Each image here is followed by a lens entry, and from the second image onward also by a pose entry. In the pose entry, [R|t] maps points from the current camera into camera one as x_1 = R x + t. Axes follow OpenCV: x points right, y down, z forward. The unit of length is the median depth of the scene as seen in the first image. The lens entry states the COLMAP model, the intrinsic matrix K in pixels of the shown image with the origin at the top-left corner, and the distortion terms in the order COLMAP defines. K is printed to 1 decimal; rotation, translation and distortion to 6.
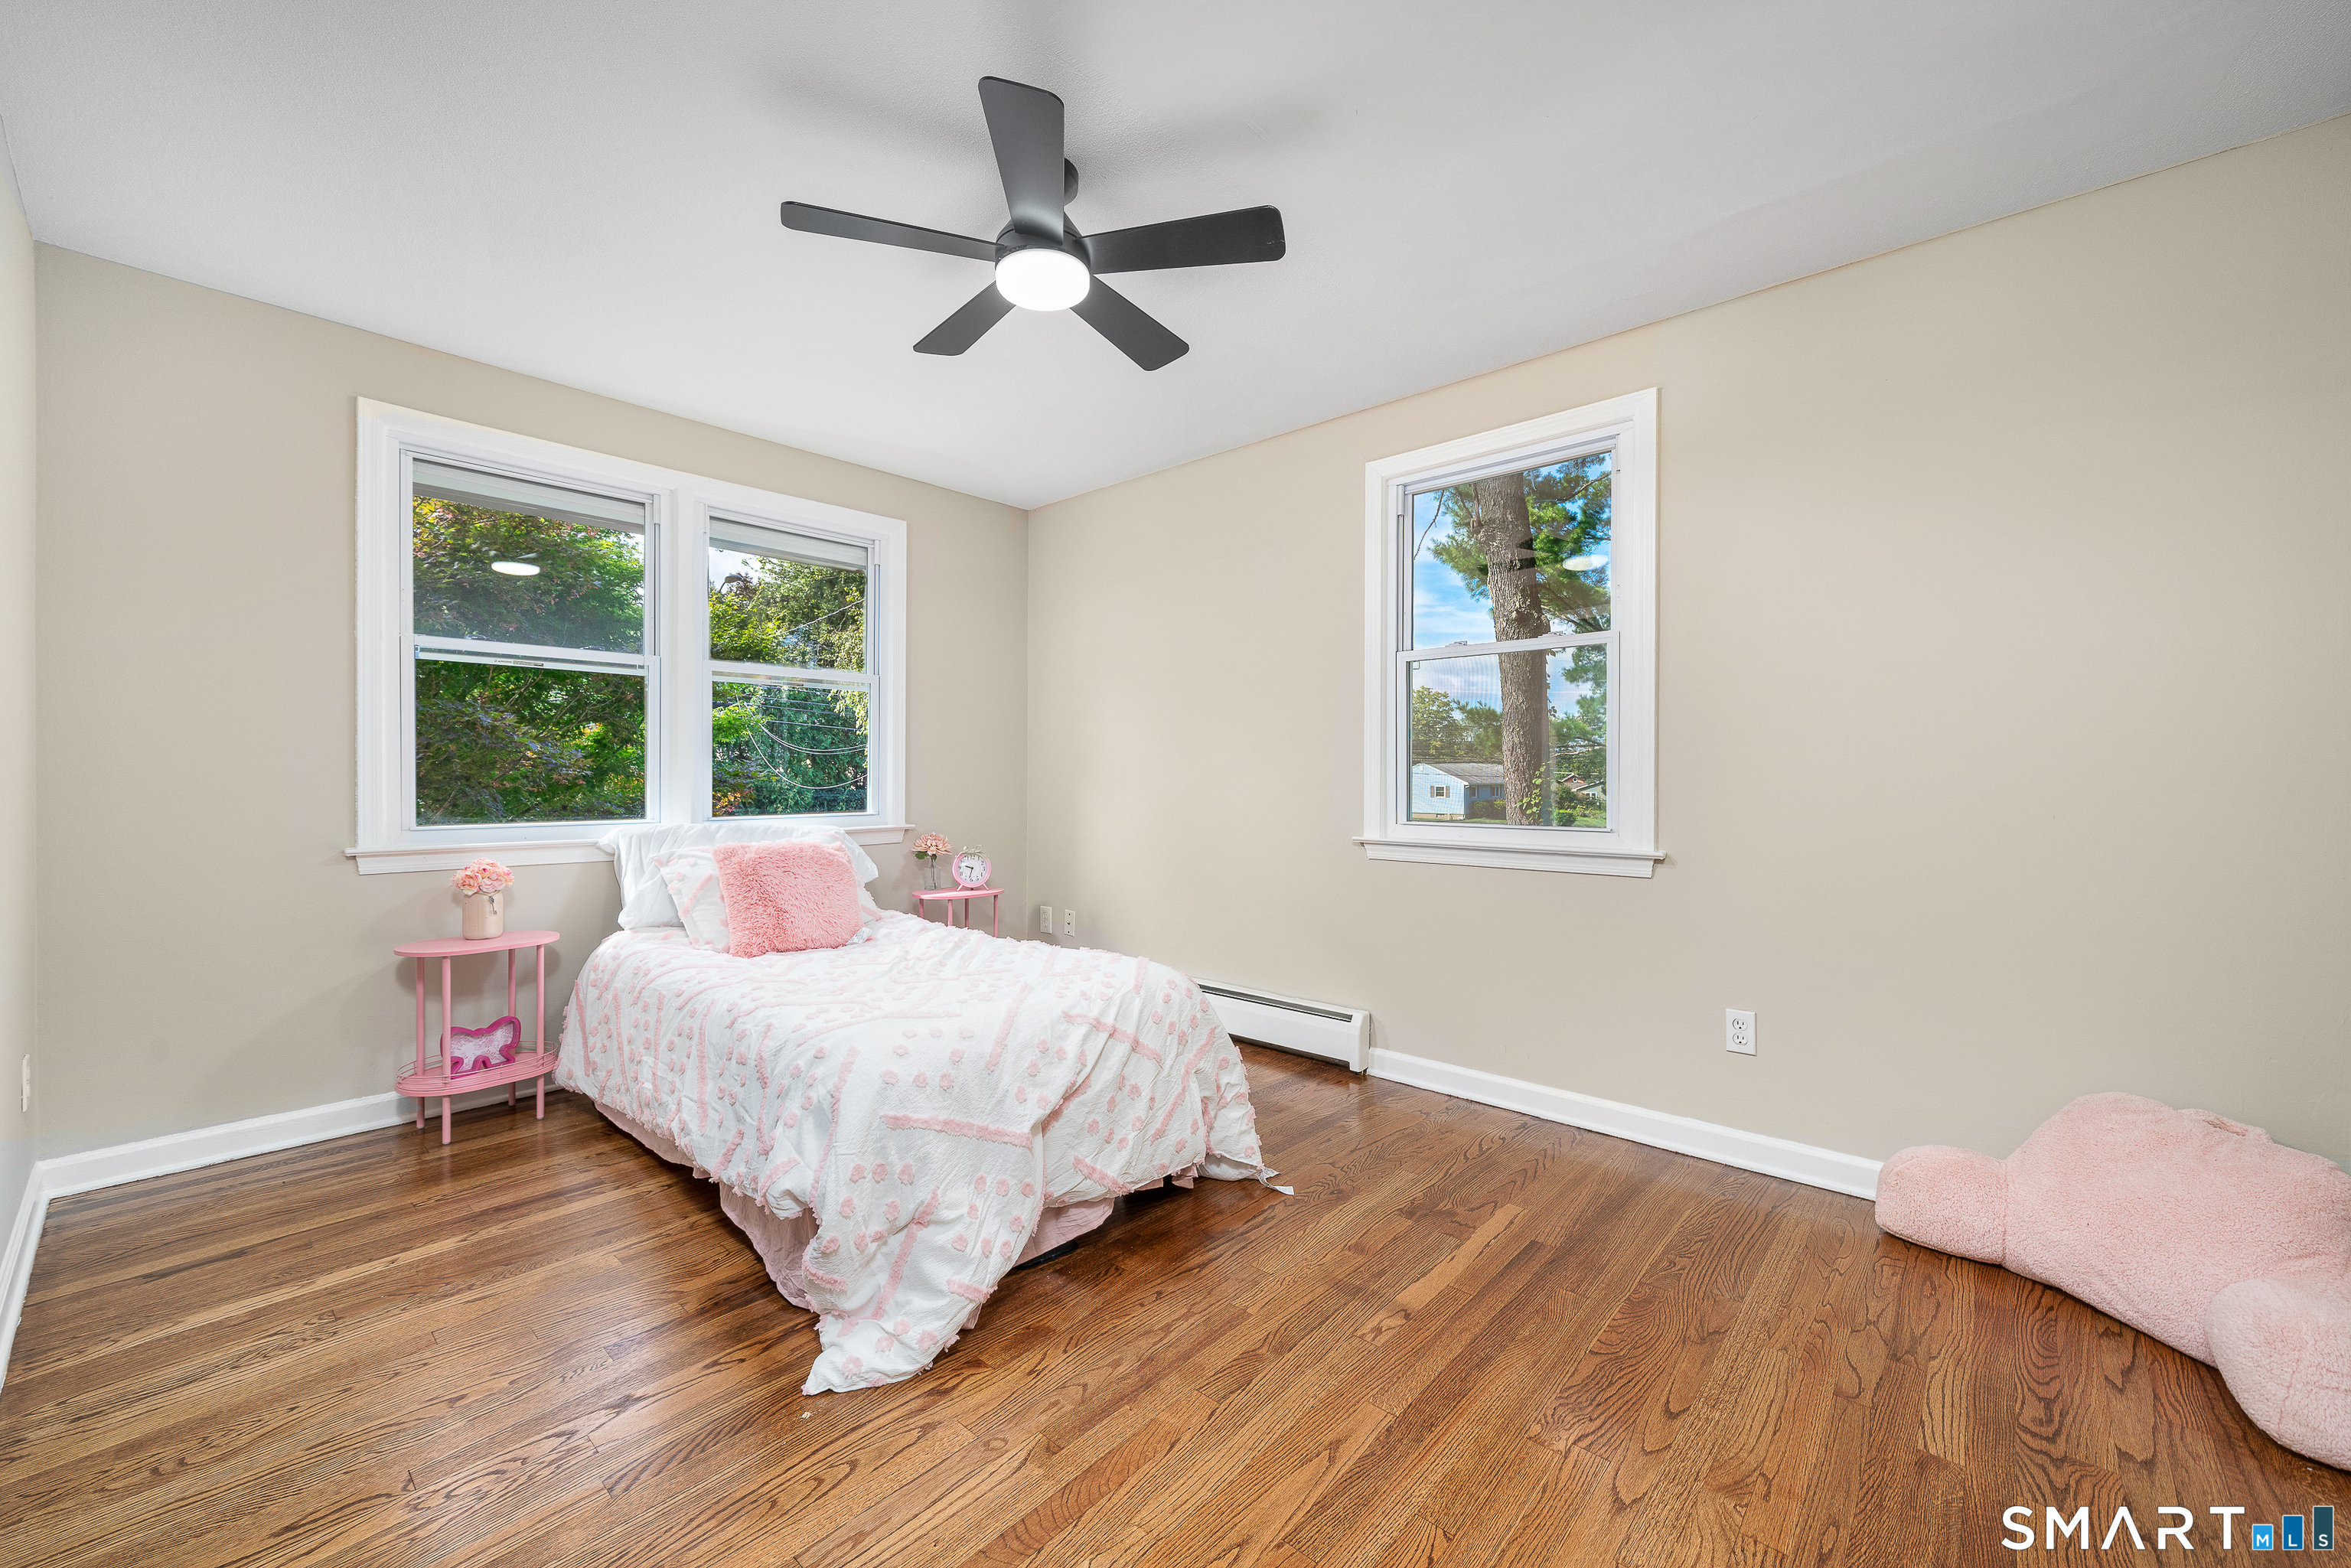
lens RADIAL K [[971.1, 0, 1161.6], [0, 971.1, 793.7], [0, 0, 1]] dist [-0.001733, 0.000421]
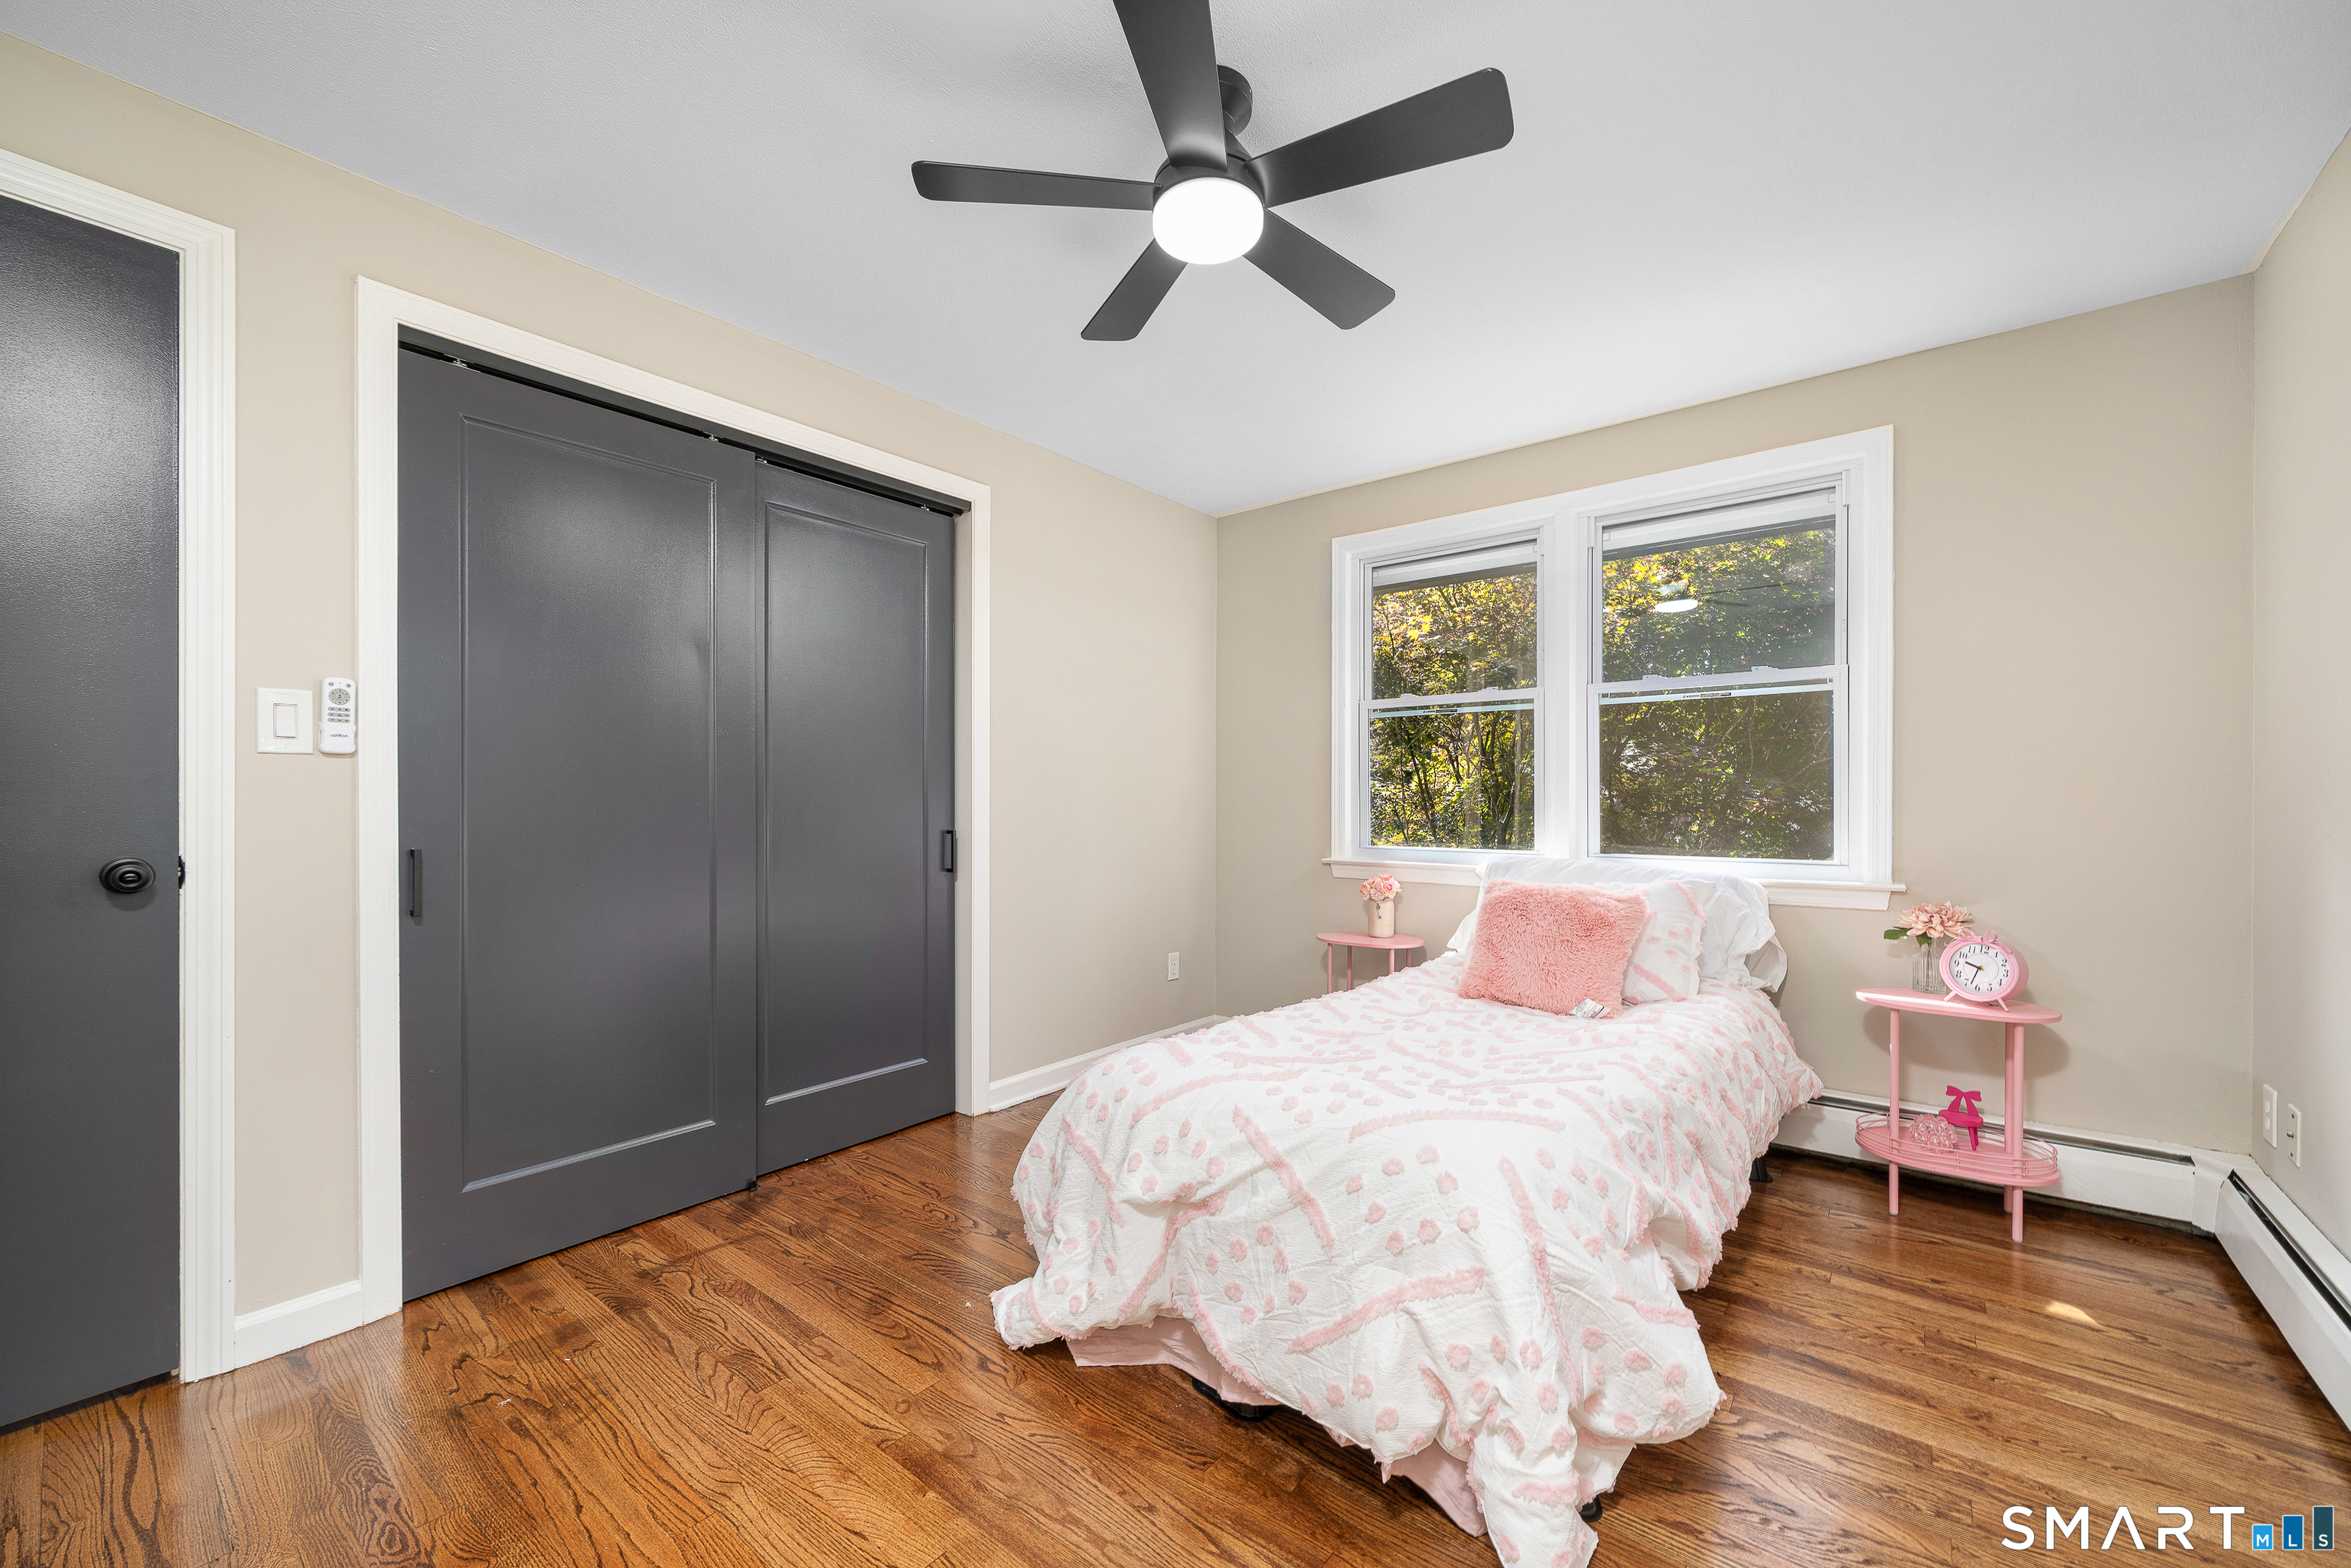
lens RADIAL K [[943.2, 0, 1170.4], [0, 943.2, 799.7], [0, 0, 1]] dist [0.001906, 0.000154]
pose [[0.018071, -0.004561, -0.999826, 0.503833], [-0.019187, 0.999804, -0.004907, -0.016629], [0.999653, 0.019272, 0.017980, 0.693322]]
